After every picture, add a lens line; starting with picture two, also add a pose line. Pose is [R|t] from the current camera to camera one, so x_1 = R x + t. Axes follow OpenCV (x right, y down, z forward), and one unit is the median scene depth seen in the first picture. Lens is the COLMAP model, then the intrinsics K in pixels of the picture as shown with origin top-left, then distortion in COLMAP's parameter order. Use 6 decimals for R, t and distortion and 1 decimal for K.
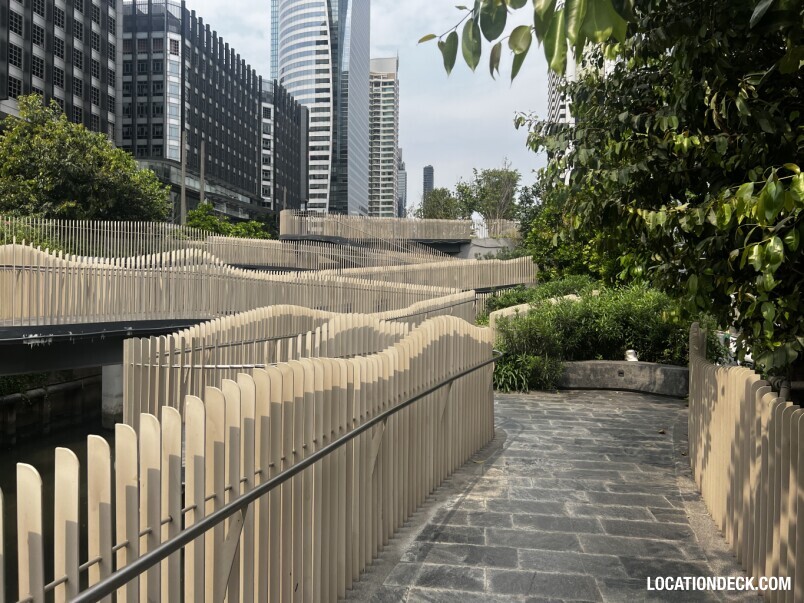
lens RADIAL K [[605.4, 0, 403.8], [0, 605.4, 302.0], [0, 0, 1]] dist [0.060309, -0.062982]
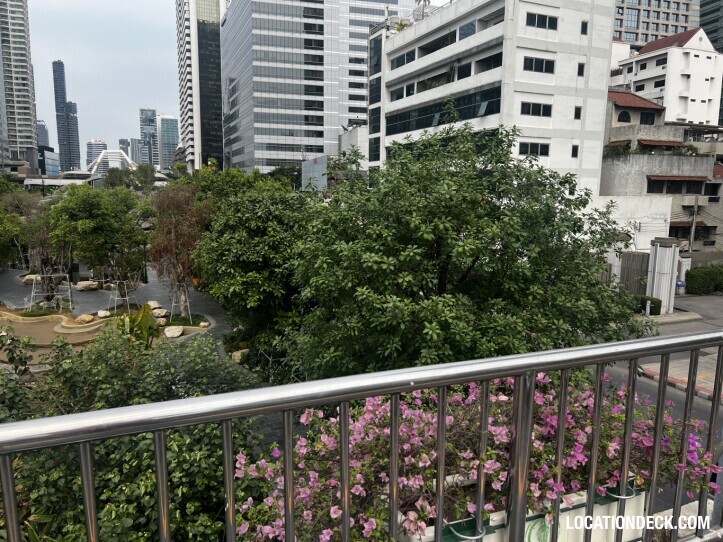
lens RADIAL K [[544.4, 0, 363.1], [0, 544.4, 271.5], [0, 0, 1]] dist [0.060309, -0.062982]
pose [[0.860432, -0.073187, 0.504282, -0.035011], [0.004686, 0.990727, 0.135789, -0.017334], [-0.509544, -0.114474, 0.852796, -0.196188]]
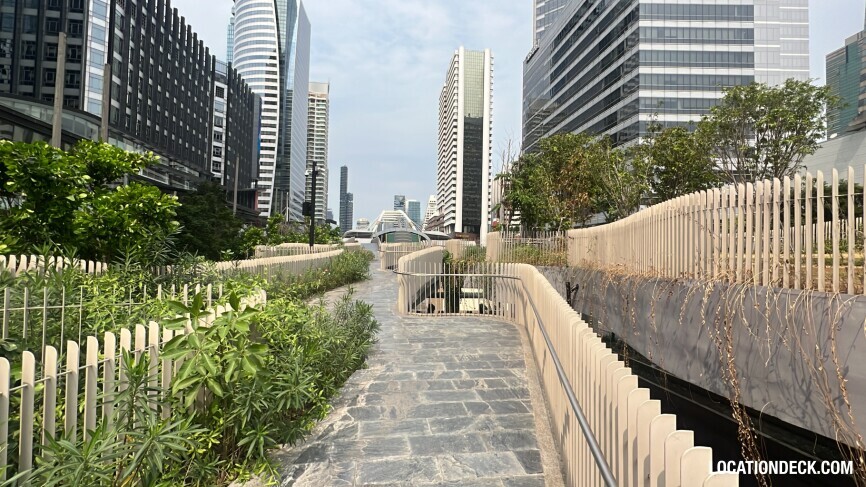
lens RADIAL K [[399.9, 0, 433.0], [0, 399.9, 243.5], [0, 0, 1]] dist [-0.002197, -0.000016]
pose [[0.962979, 0.017011, 0.269040, -0.028764], [-0.006389, 0.999167, -0.040309, -0.014854], [-0.269501, 0.037097, 0.962285, 0.138122]]
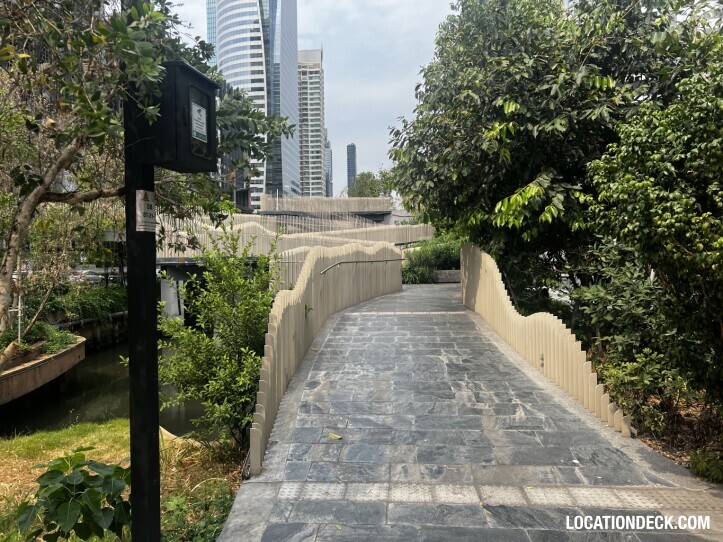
lens RADIAL K [[544.4, 0, 363.1], [0, 544.4, 271.5], [0, 0, 1]] dist [0.060309, -0.062982]
pose [[0.998005, -0.027307, 0.056931, -0.004145], [0.026728, 0.999583, 0.010905, 0.002983], [-0.057205, -0.009362, 0.998319, -0.036491]]
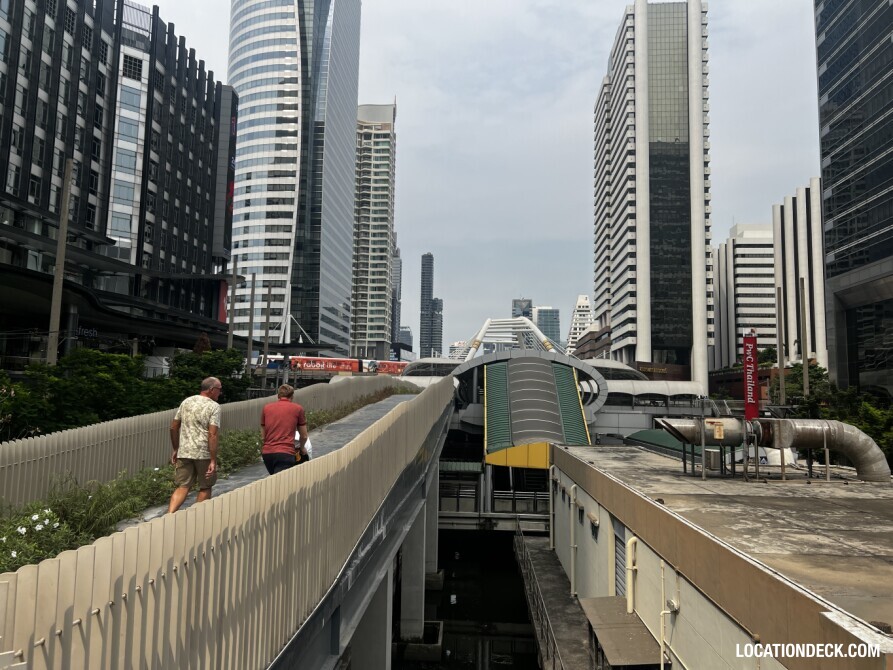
lens RADIAL K [[673.1, 0, 433.1], [0, 673.1, 328.7], [0, 0, 1]] dist [0.074436, -0.087233]
pose [[0.998350, 0.015923, 0.055172, -0.006483], [-0.009259, 0.992849, -0.119013, -0.022008], [-0.056673, 0.118306, 0.991359, 0.252139]]
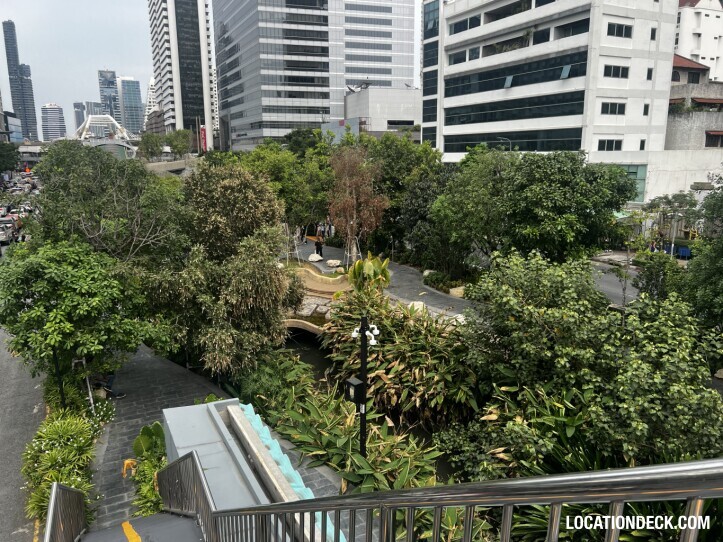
lens RADIAL K [[544.8, 0, 356.4], [0, 544.8, 263.0], [0, 0, 1]] dist [0.062423, -0.062991]
pose [[0.830210, -0.127671, 0.542633, -0.083630], [0.026535, 0.981368, 0.190299, -0.018008], [-0.556818, -0.143589, 0.818129, -0.186089]]
